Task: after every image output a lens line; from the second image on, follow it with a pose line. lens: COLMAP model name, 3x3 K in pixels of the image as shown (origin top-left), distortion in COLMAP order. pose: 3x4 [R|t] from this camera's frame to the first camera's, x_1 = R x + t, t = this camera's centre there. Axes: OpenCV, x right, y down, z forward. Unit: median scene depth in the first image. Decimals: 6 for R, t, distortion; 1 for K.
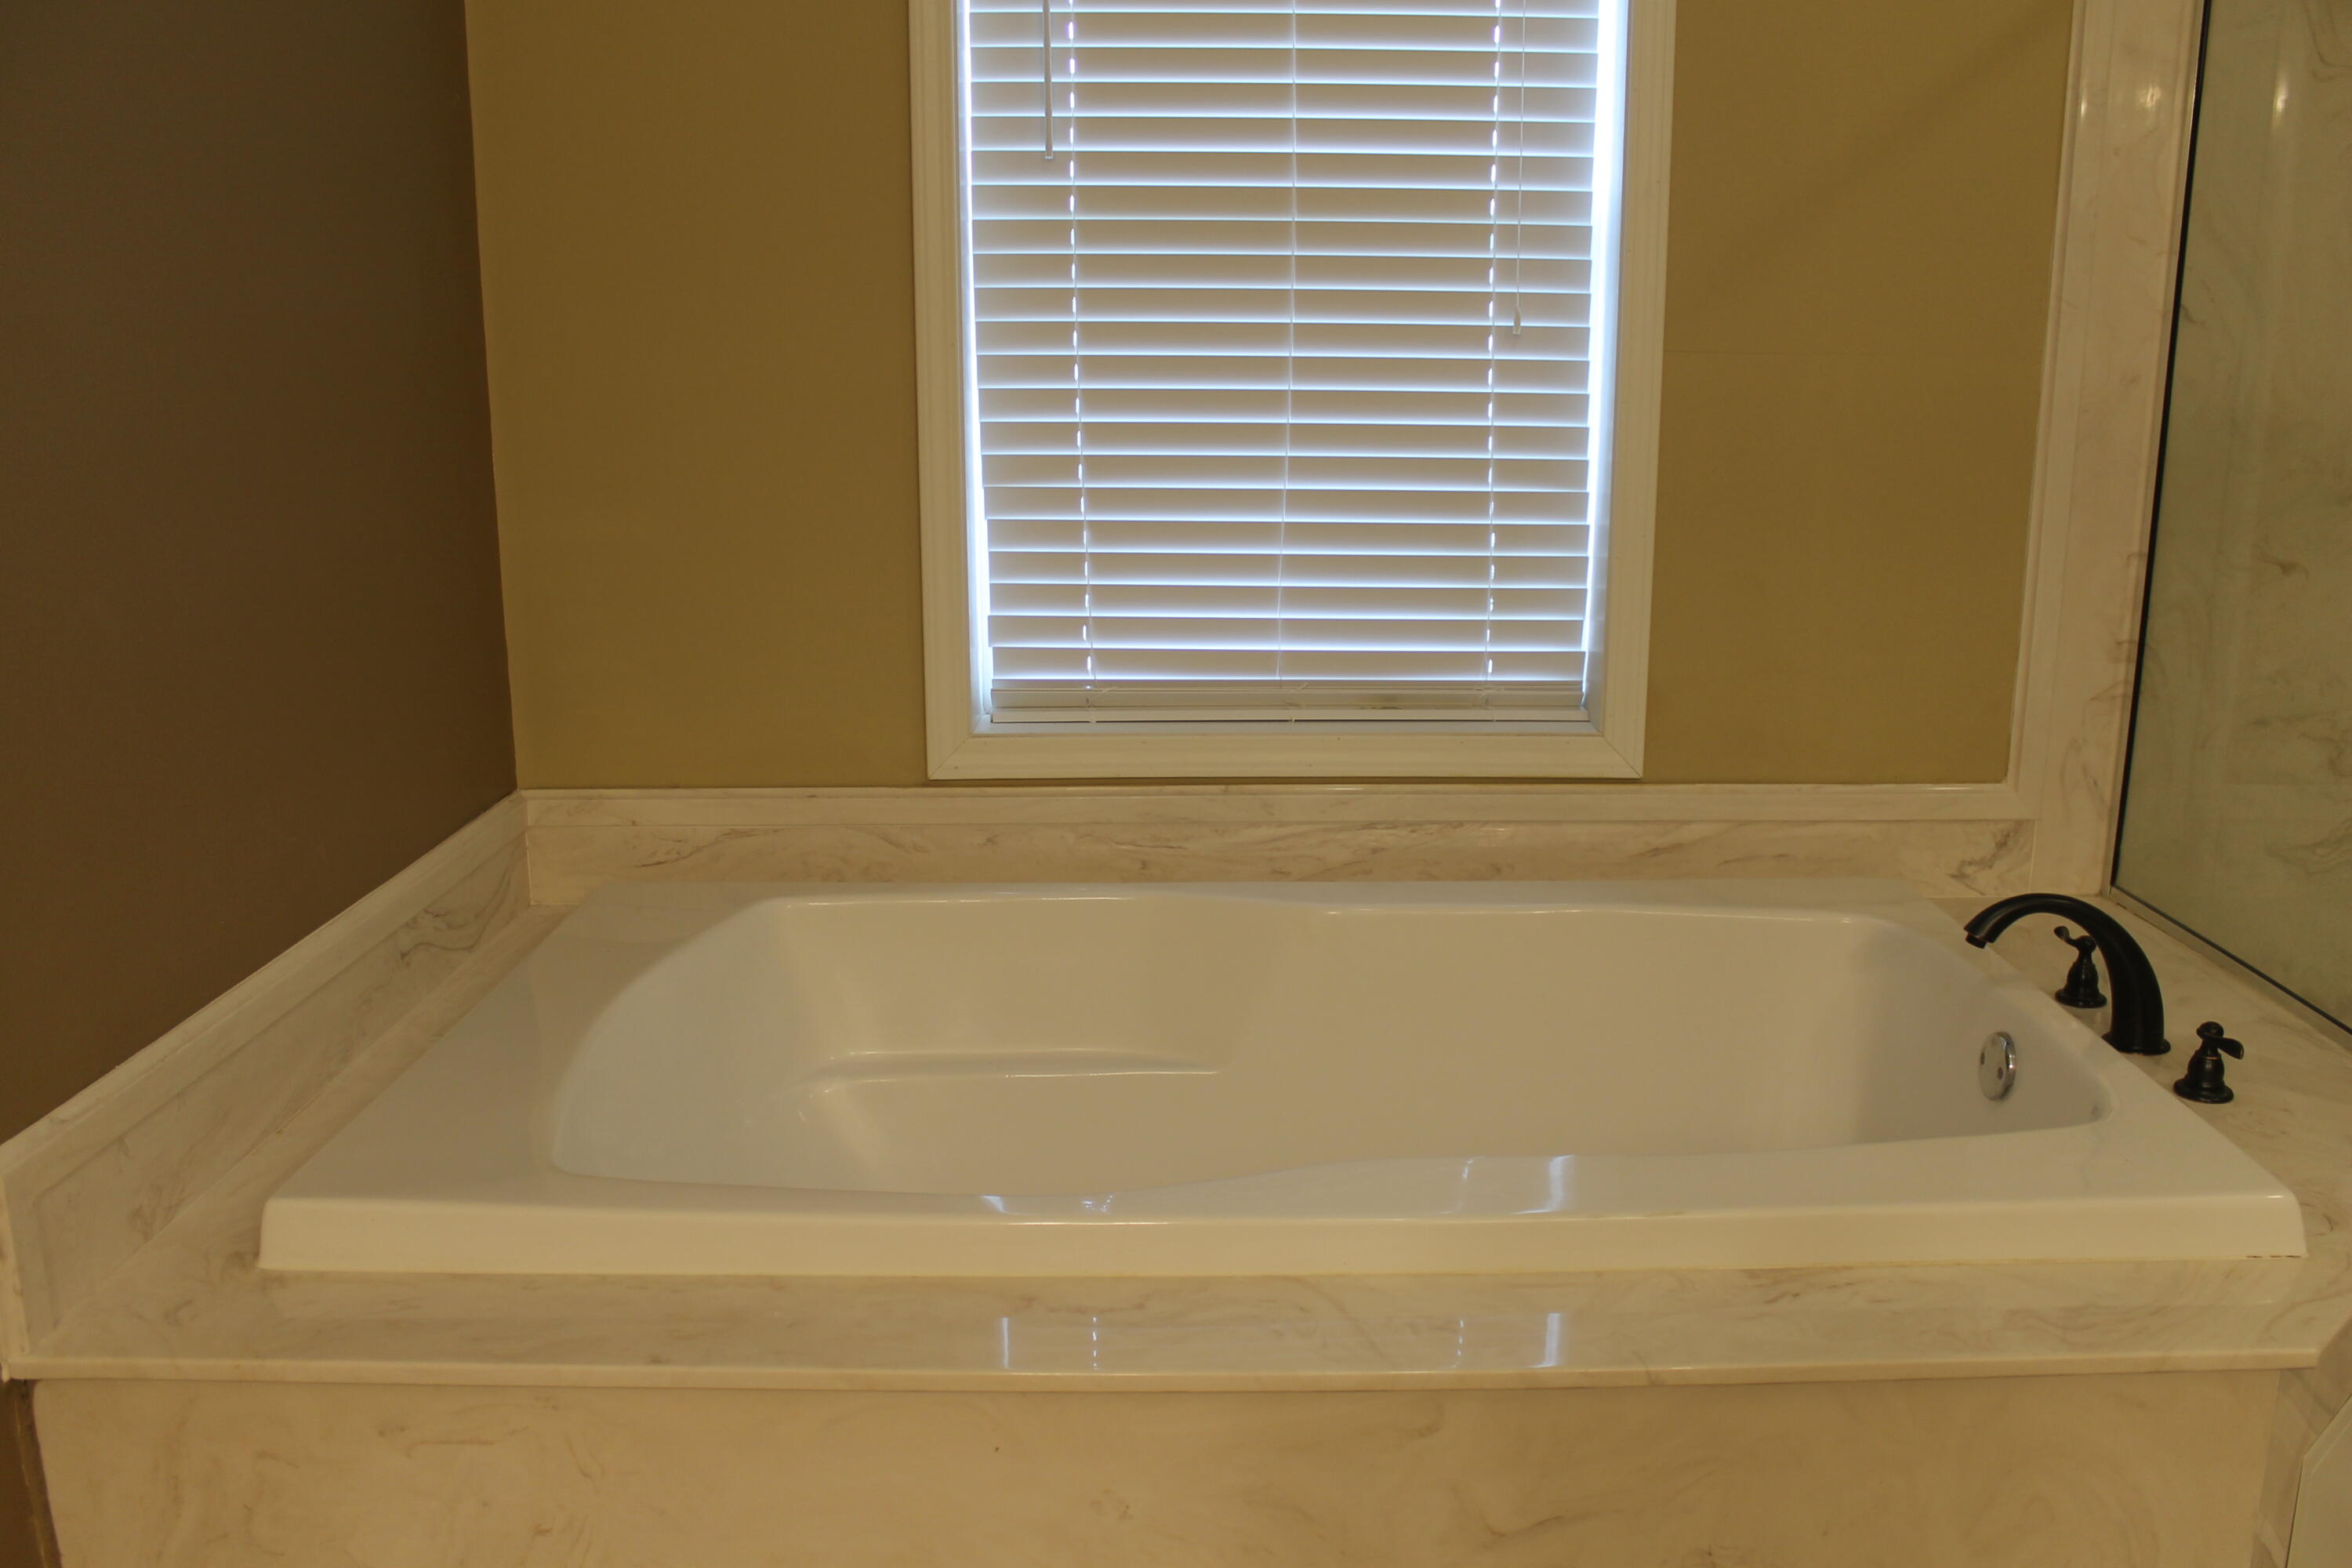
lens RADIAL K [[1970.9, 0, 1176.0], [0, 1970.9, 784.0], [0, 0, 1]] dist [-0.116159, 0.103544]
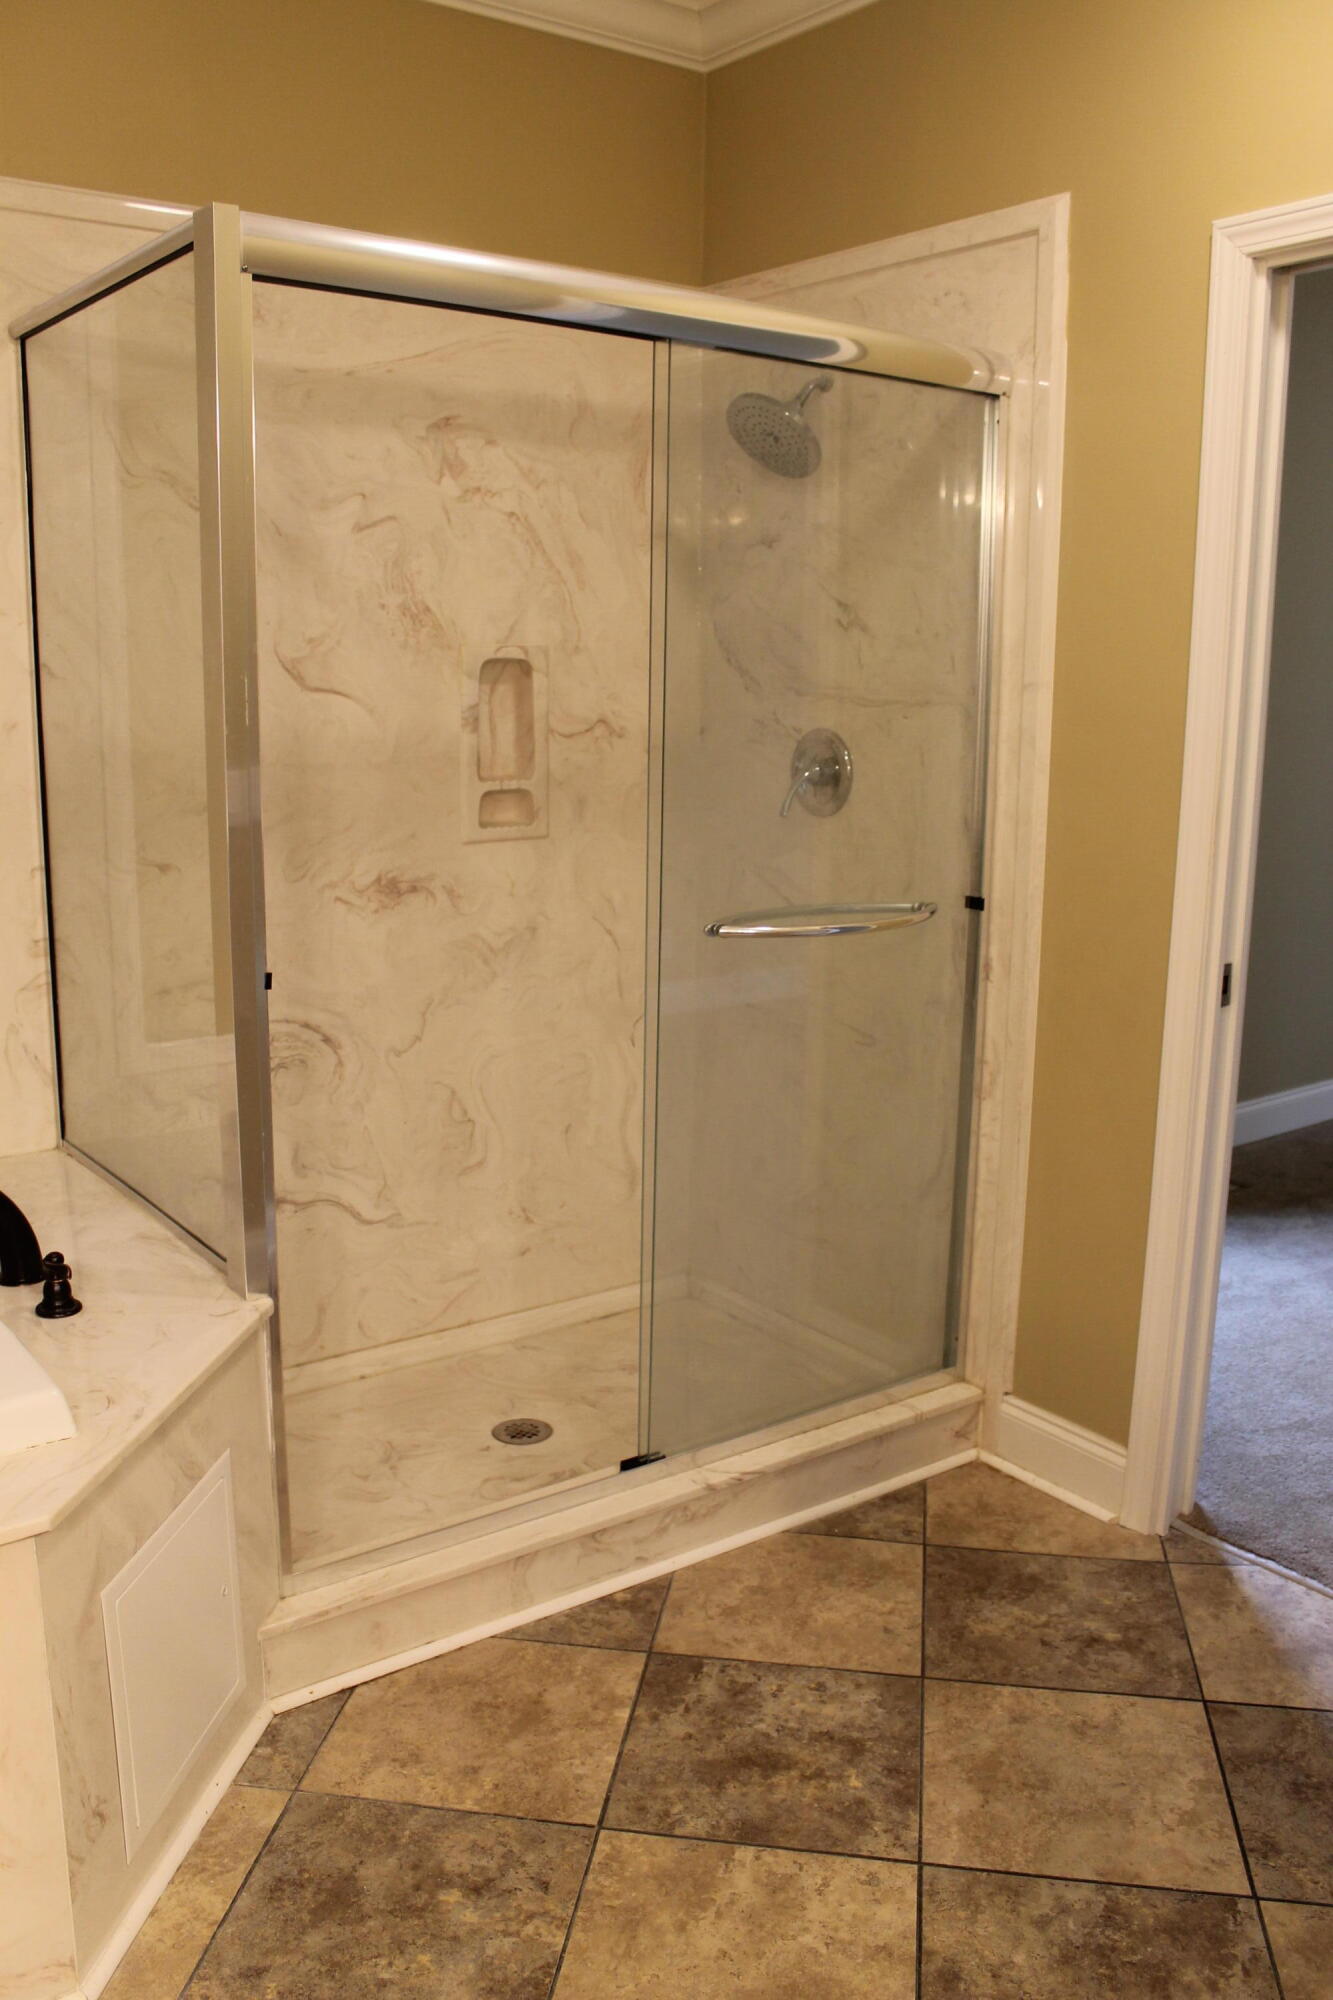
lens RADIAL K [[1676.0, 0, 666.5], [0, 1676.0, 1000.0], [0, 0, 1]] dist [-0.116159, 0.103544]
pose [[0.810787, -0.116973, 0.573535, 0.212916], [0.132873, 0.991030, 0.014283, 0.001312], [-0.570061, 0.064626, 0.819057, -0.074576]]
